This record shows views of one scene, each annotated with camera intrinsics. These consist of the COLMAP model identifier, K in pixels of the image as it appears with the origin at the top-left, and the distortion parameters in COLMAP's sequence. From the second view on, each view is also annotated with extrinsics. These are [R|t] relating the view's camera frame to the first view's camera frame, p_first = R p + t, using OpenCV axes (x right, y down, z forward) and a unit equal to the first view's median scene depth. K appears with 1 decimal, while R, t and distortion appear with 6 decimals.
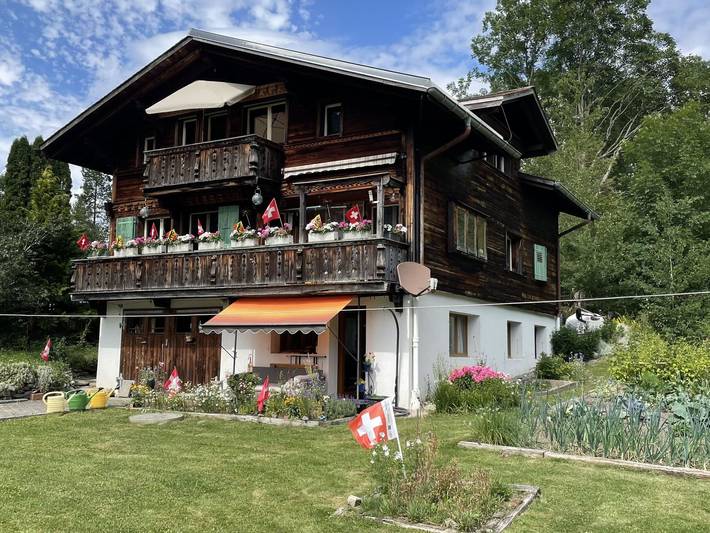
lens RADIAL K [[622.0, 0, 355.0], [0, 622.0, 266.5], [0, 0, 1]] dist [0.149500, 0.000819]
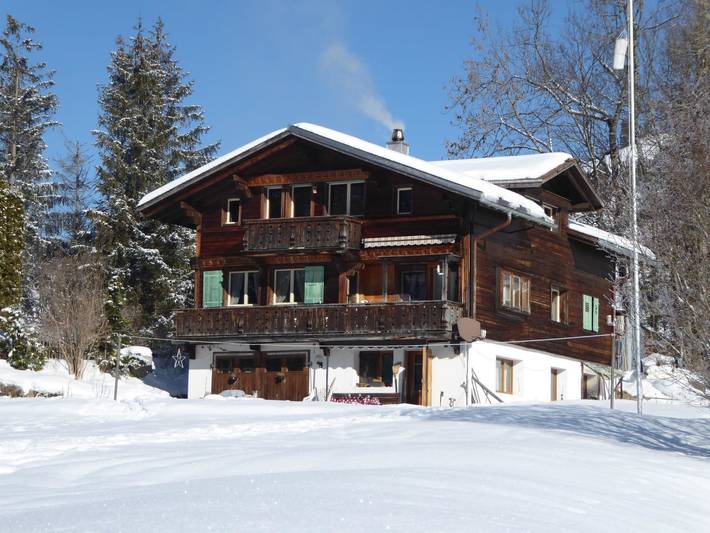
lens RADIAL K [[1739.3, 0, 355.0], [0, 1739.3, 266.5], [0, 0, 1]] dist [0.339018, -0.014459]
pose [[0.999275, 0.010101, 0.036709, -0.254884], [-0.009988, 0.999945, -0.003260, -0.089173], [-0.036739, 0.002891, 0.999321, -2.416316]]
